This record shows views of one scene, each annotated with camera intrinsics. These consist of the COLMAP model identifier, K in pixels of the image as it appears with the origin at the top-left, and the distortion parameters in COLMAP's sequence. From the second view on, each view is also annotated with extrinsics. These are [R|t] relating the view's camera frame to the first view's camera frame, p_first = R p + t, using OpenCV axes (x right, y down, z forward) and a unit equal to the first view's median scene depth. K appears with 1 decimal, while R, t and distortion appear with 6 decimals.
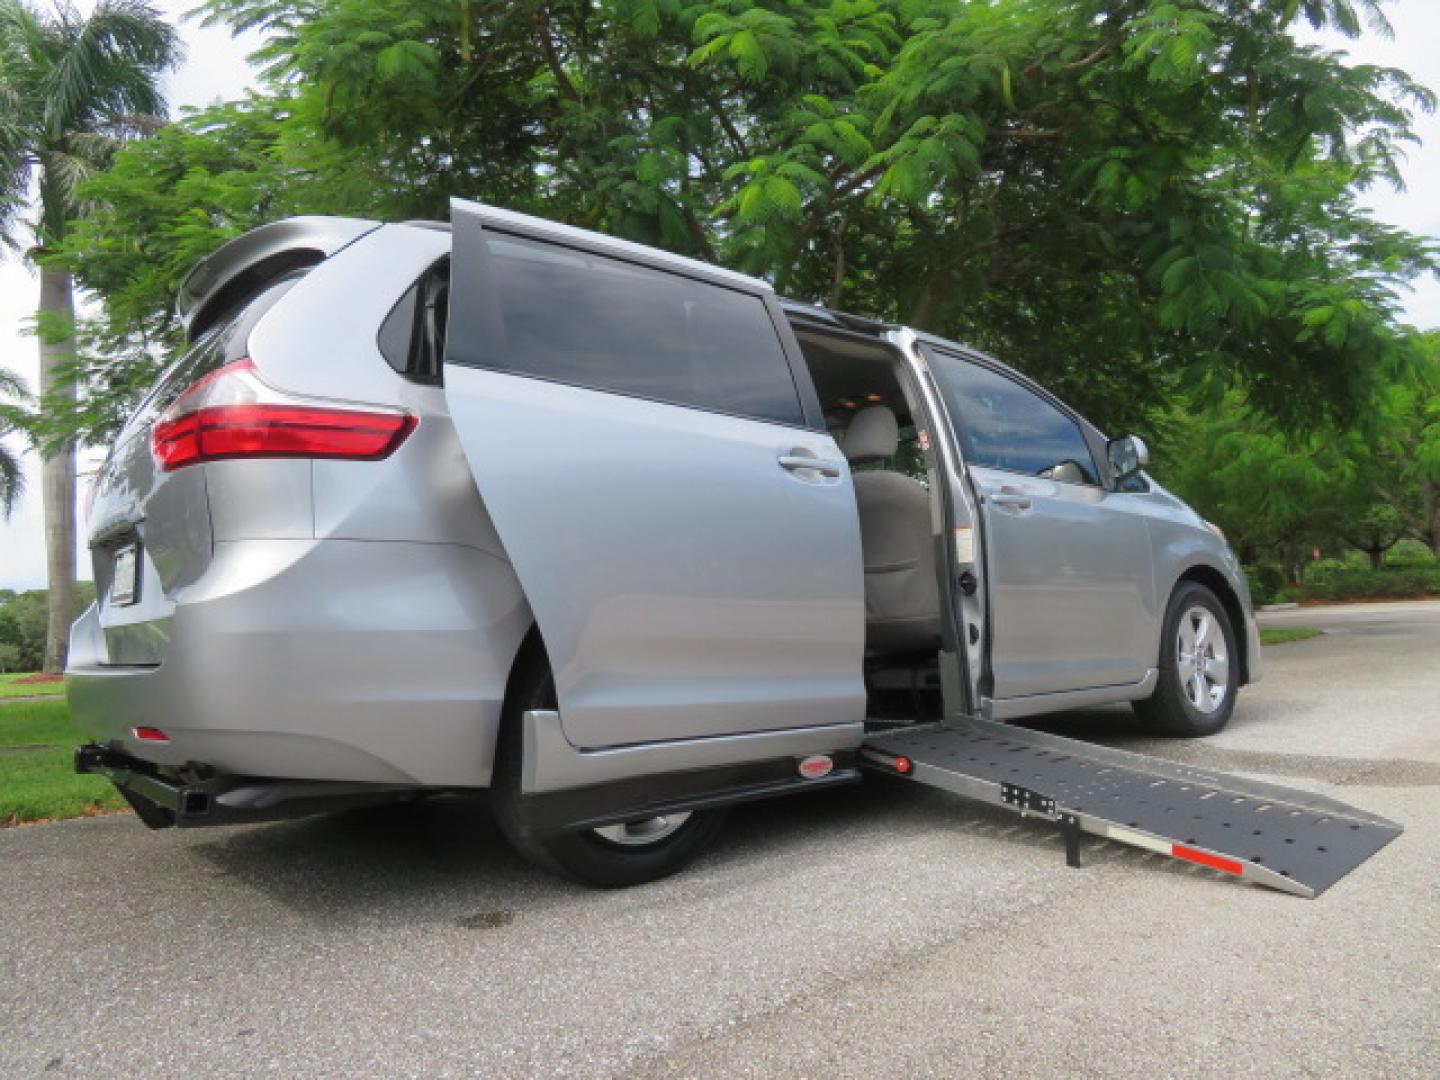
lens RADIAL K [[1030.2, 0, 724.4], [0, 1030.2, 544.6], [0, 0, 1]] dist [-0.000511, -0.002730]
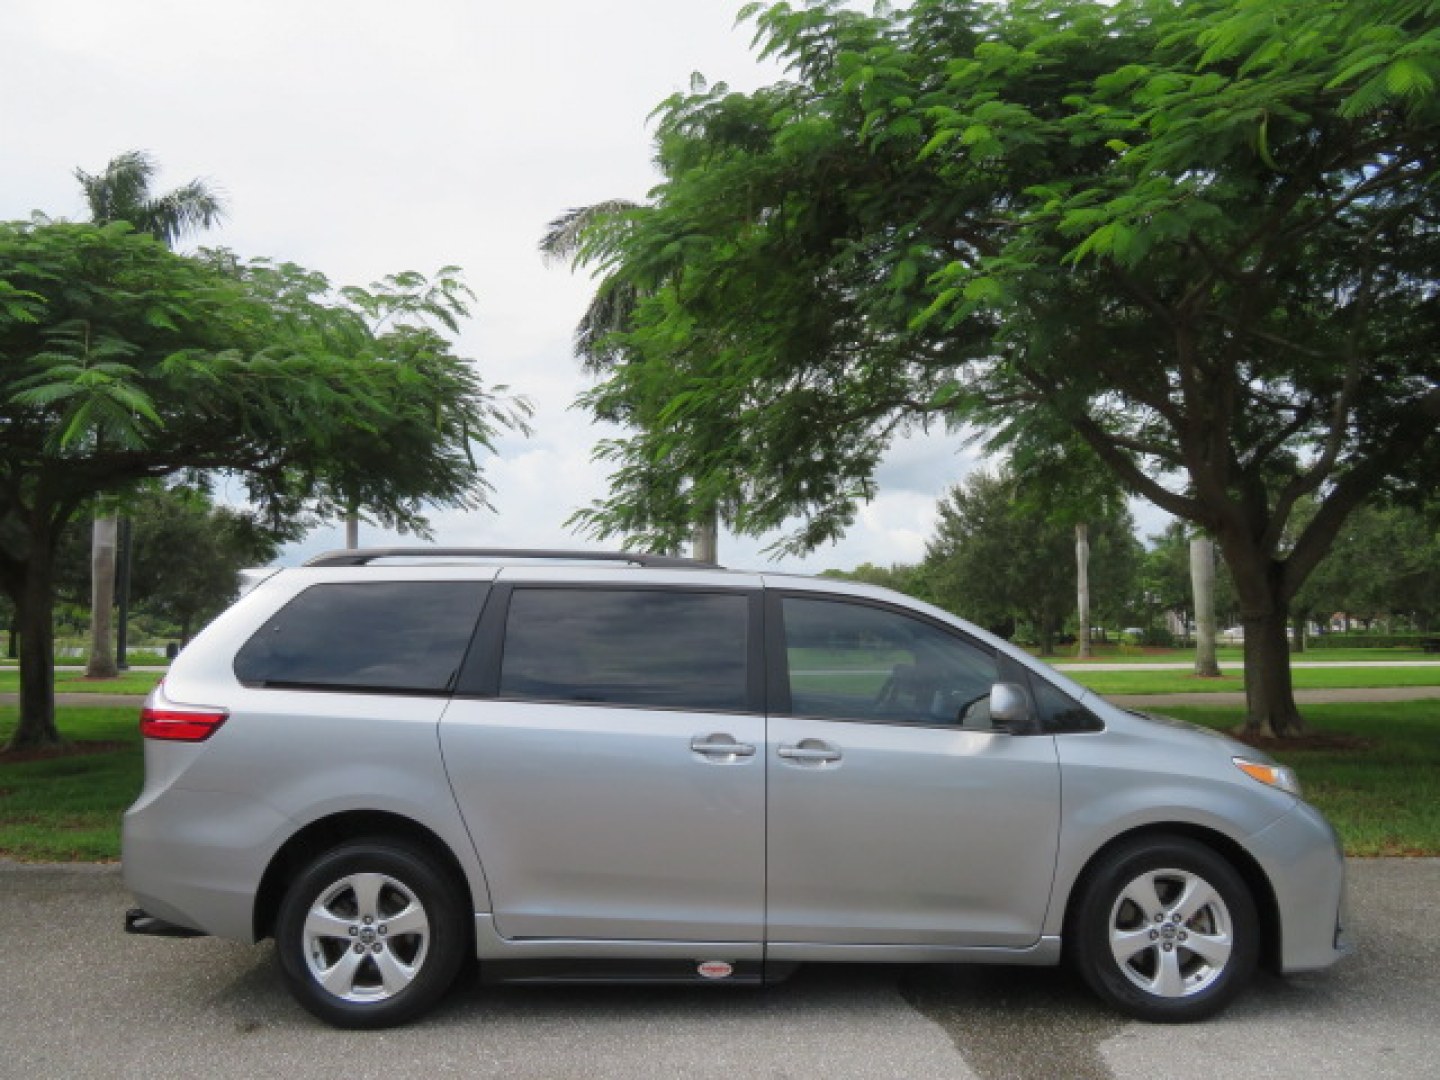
lens RADIAL K [[1030.2, 0, 724.4], [0, 1030.2, 544.6], [0, 0, 1]] dist [-0.000511, -0.002730]
pose [[0.781425, 0.014927, -0.623820, 0.887684], [-0.008856, 0.999878, 0.012832, -0.277251], [0.623936, -0.004503, 0.781462, 0.130534]]
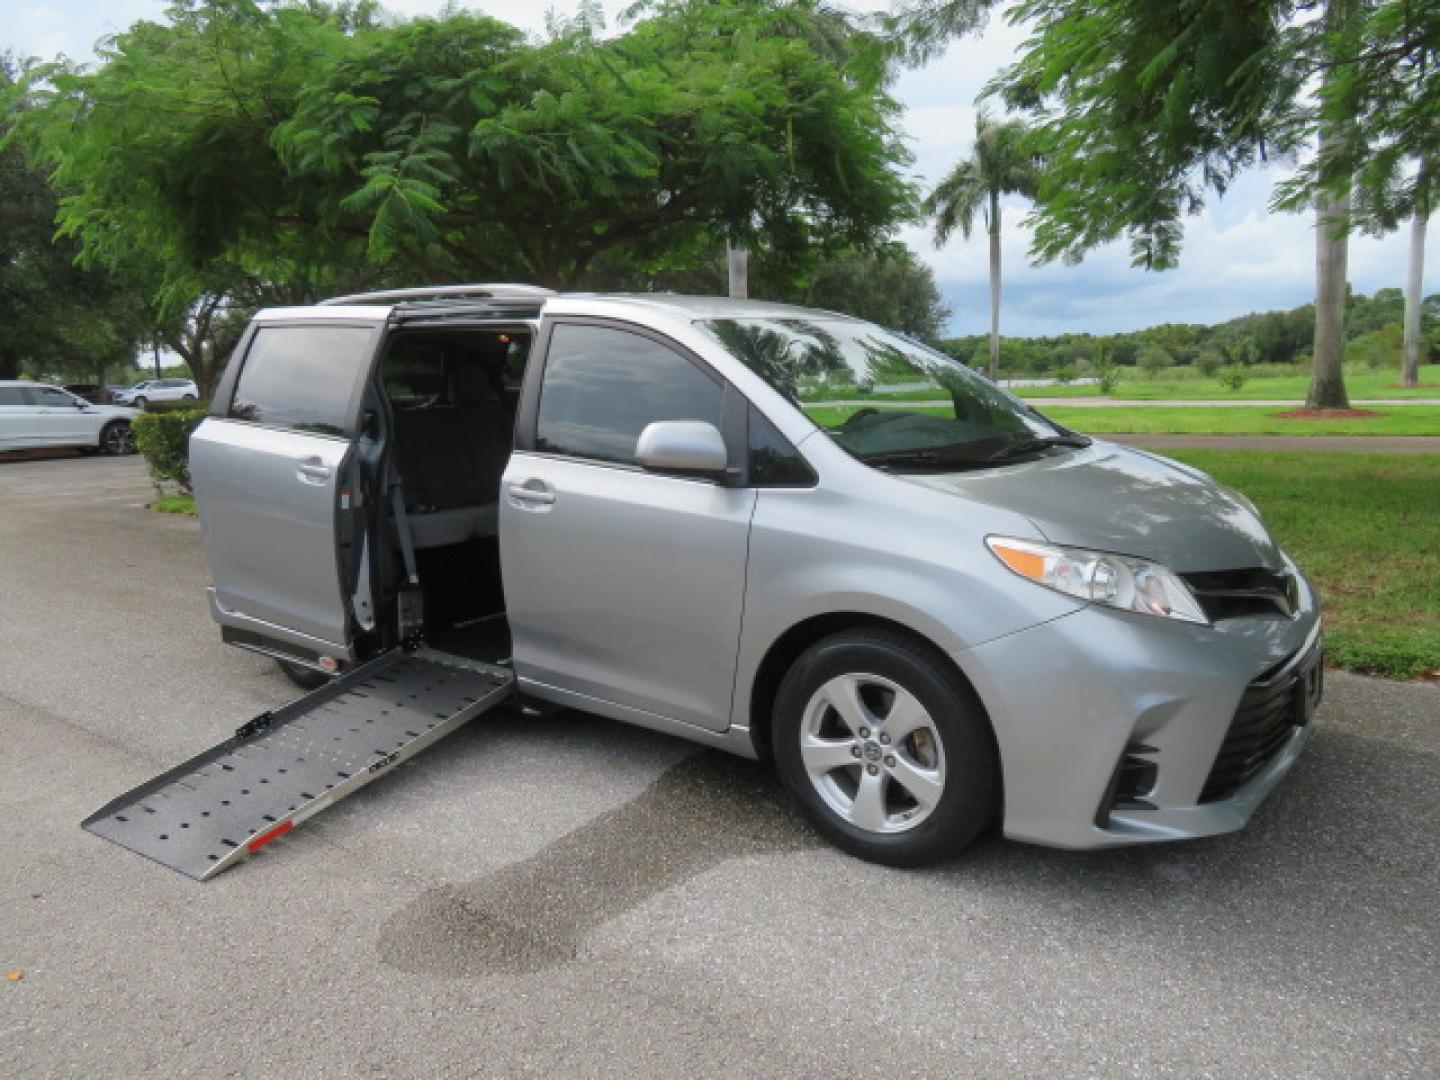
lens RADIAL K [[1017.4, 0, 722.0], [0, 1017.4, 532.5], [0, 0, 1]] dist [0.001342, 0.001676]
pose [[0.230451, 0.215966, -0.948816, 1.292868], [0.072233, 0.968574, 0.238008, -0.234571], [0.970399, -0.123385, 0.207609, 1.000040]]
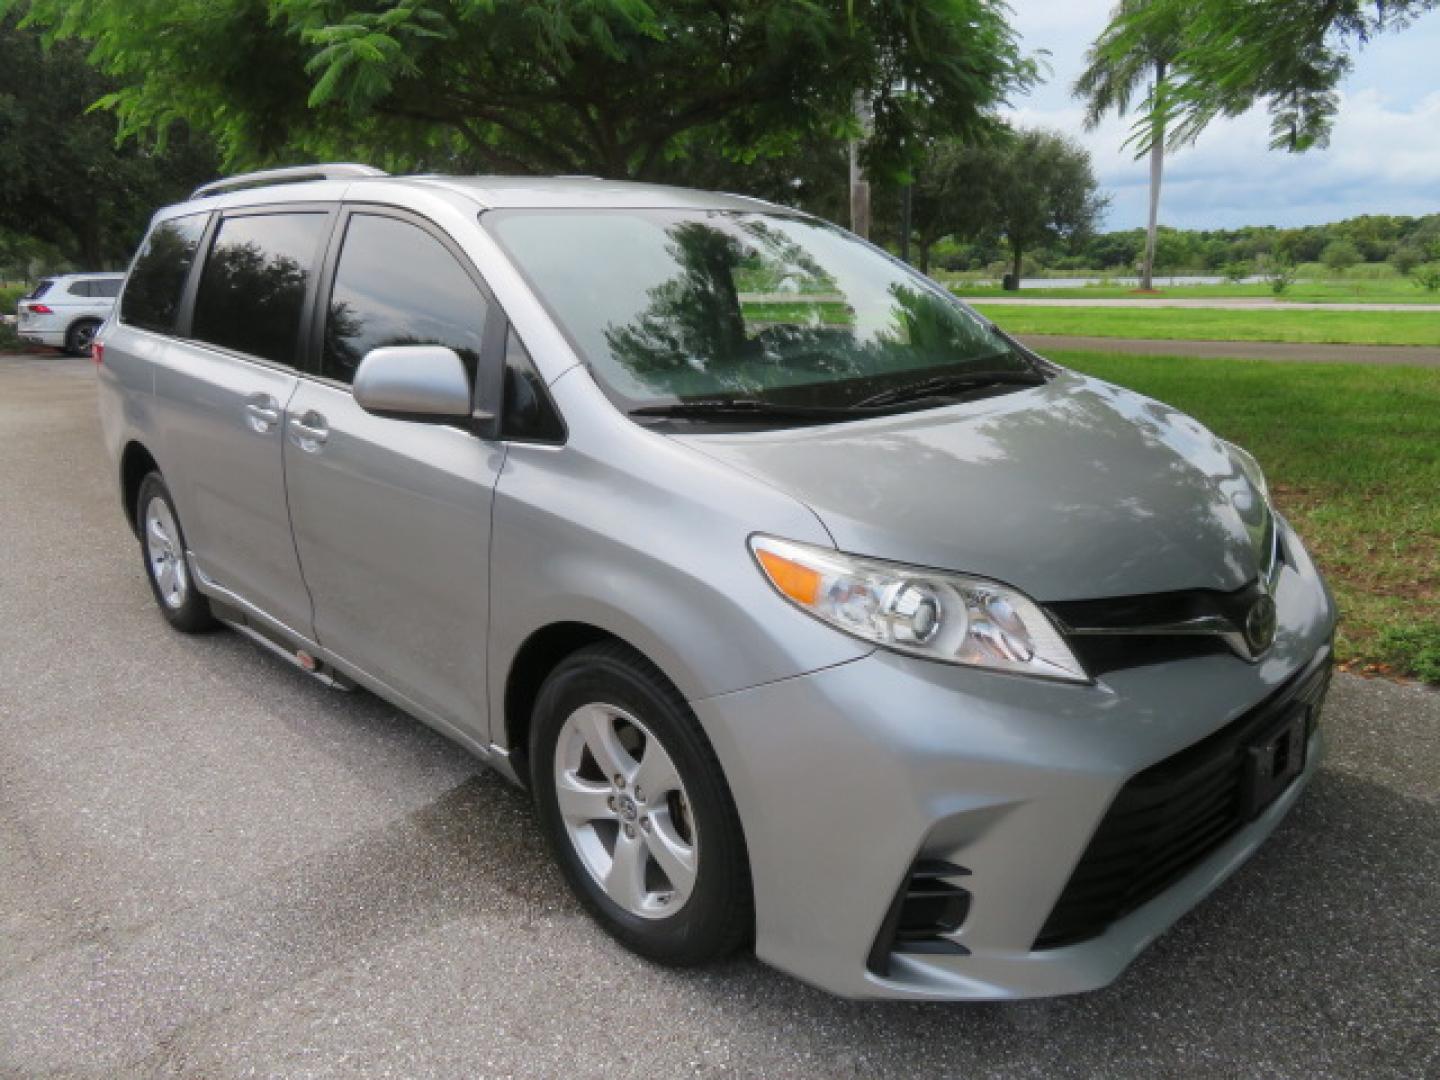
lens RADIAL K [[1016.6, 0, 710.8], [0, 1016.6, 521.6], [0, 0, 1]] dist [-0.008594, 0.001884]
pose [[0.084089, 0.308408, -0.947530, 1.107266], [0.076881, 0.946056, 0.314751, -0.208133], [0.993488, -0.099314, 0.055842, 1.297729]]
